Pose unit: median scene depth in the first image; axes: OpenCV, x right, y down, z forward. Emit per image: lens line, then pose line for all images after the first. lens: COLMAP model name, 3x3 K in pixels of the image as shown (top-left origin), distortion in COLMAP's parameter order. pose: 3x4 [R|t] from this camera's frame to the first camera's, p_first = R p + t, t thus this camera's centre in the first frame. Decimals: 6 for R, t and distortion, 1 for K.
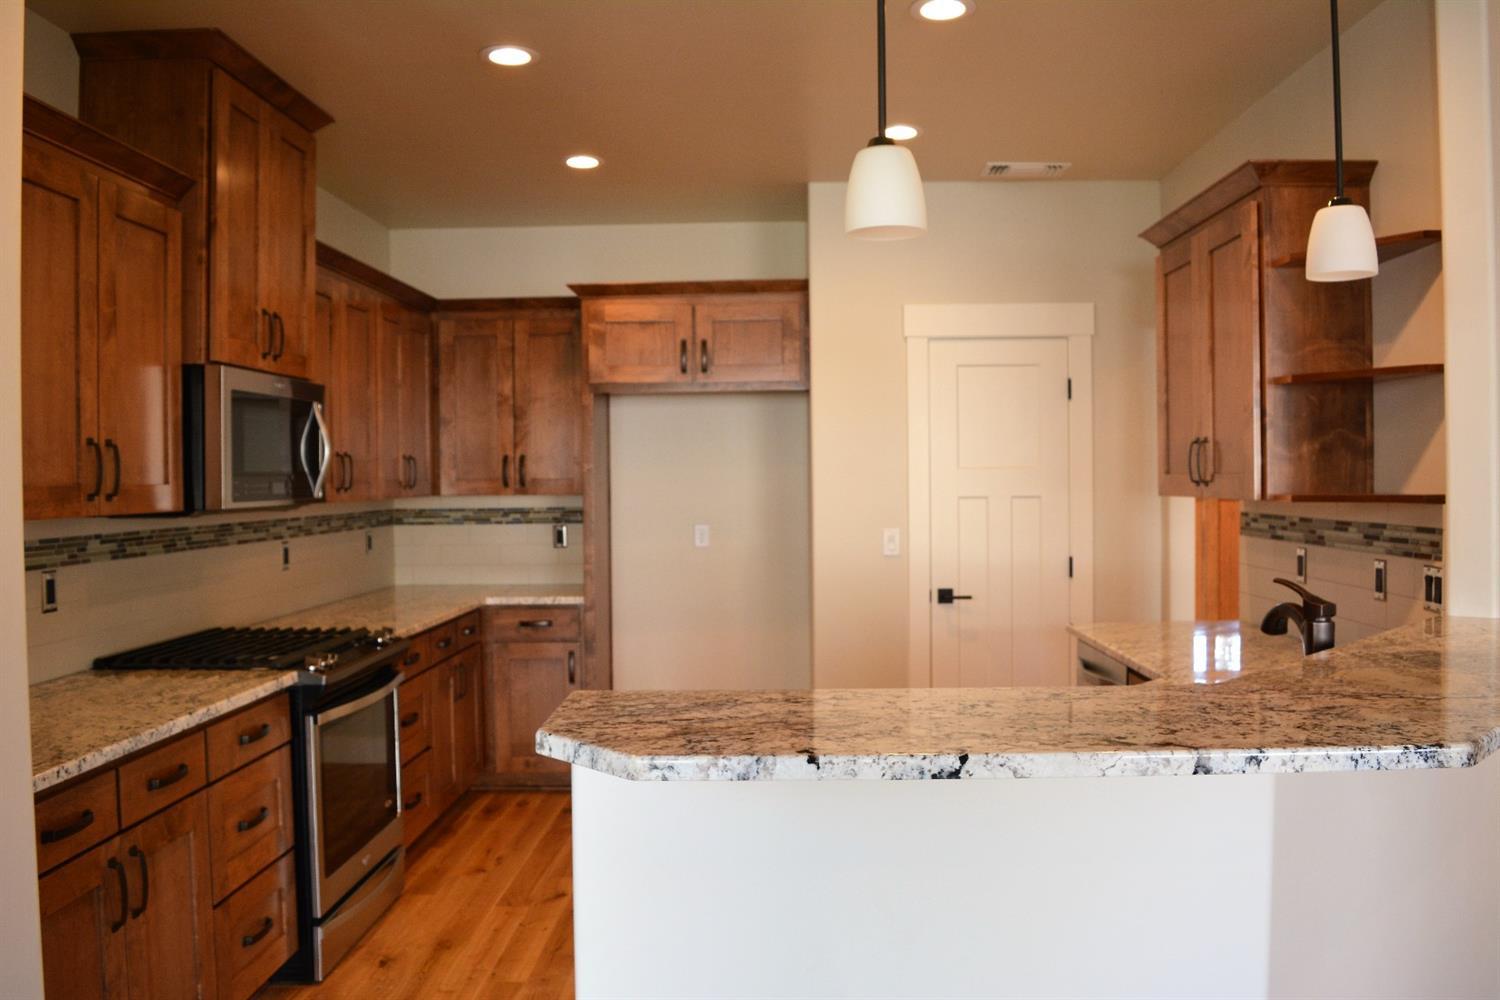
lens RADIAL K [[1161.5, 0, 750.0], [0, 1161.5, 500.0], [0, 0, 1]] dist [-0.088459, 0.005505]
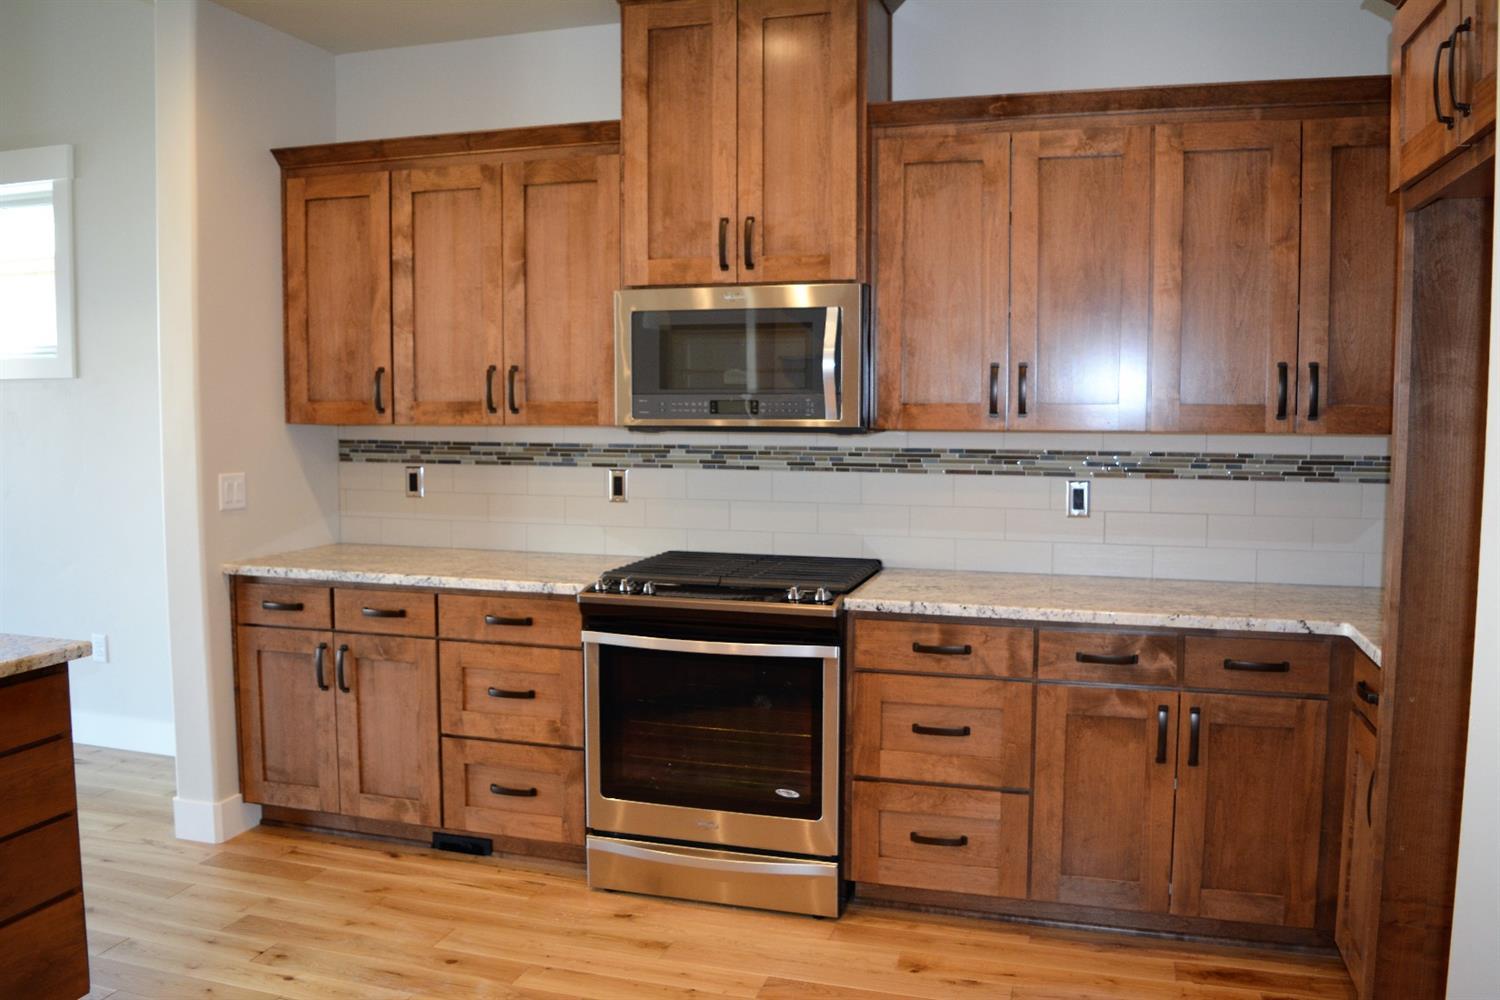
lens RADIAL K [[1161.5, 0, 750.0], [0, 1161.5, 500.0], [0, 0, 1]] dist [-0.088459, 0.005505]
pose [[-0.248787, 0.091550, -0.964222, 0.523414], [-0.019972, 0.994826, 0.099608, -0.030940], [0.968352, 0.044038, -0.245672, 1.288074]]
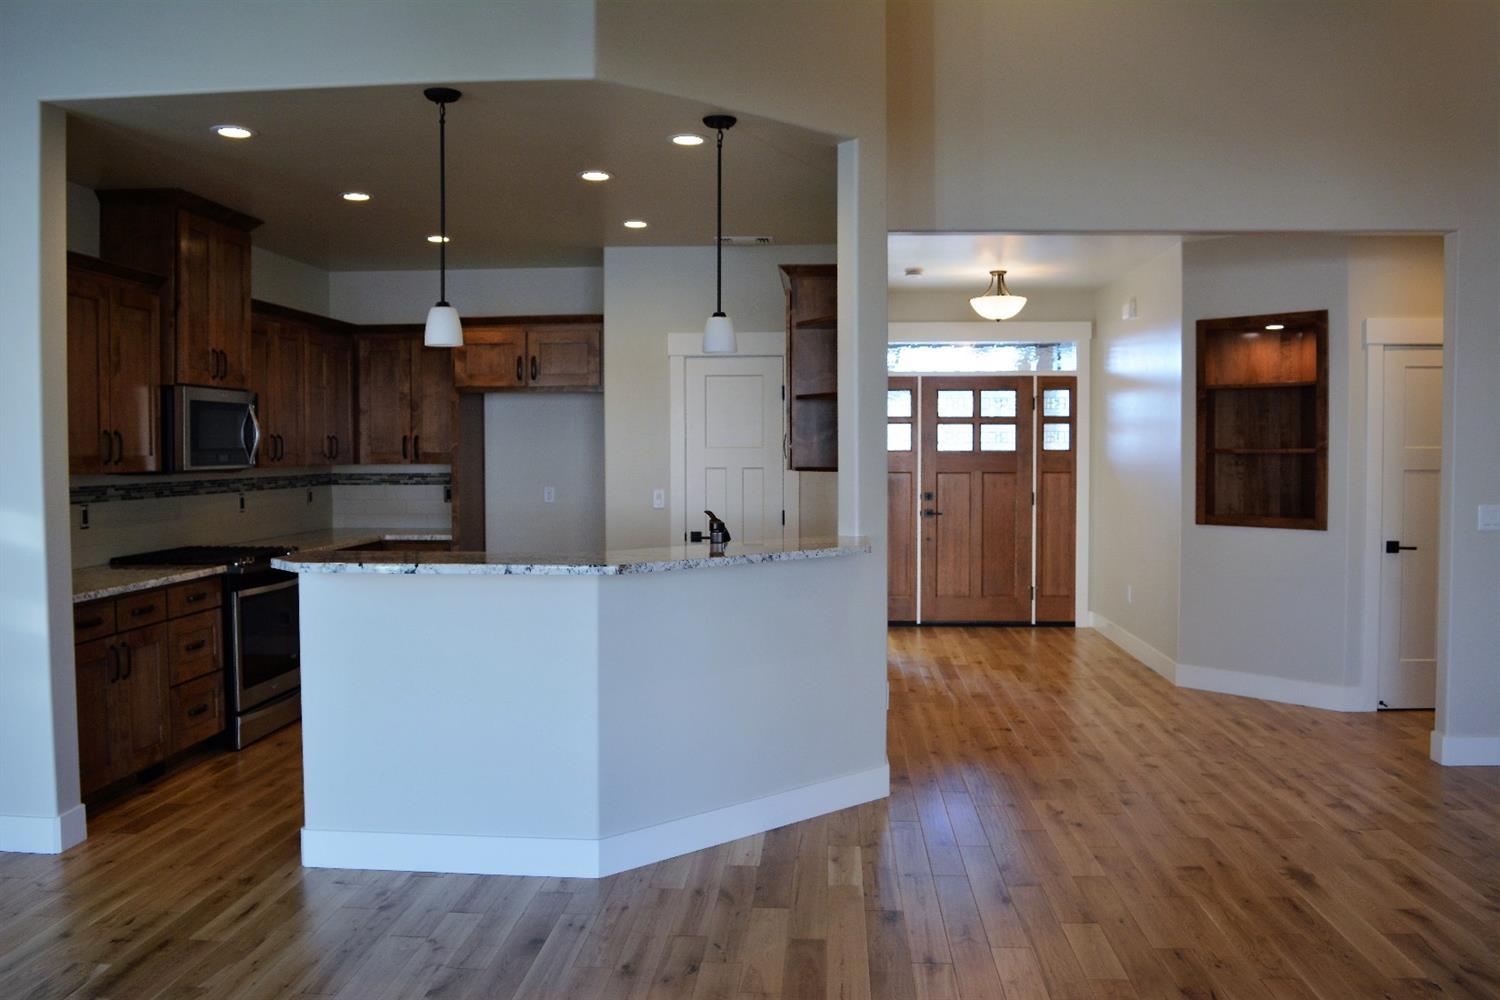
lens RADIAL K [[1161.5, 0, 750.0], [0, 1161.5, 500.0], [0, 0, 1]] dist [-0.088459, 0.005505]
pose [[0.999412, 0.010524, -0.032620, 0.407537], [-0.009744, 0.999665, 0.023987, 0.003066], [0.032862, -0.023655, 0.999180, -0.624371]]
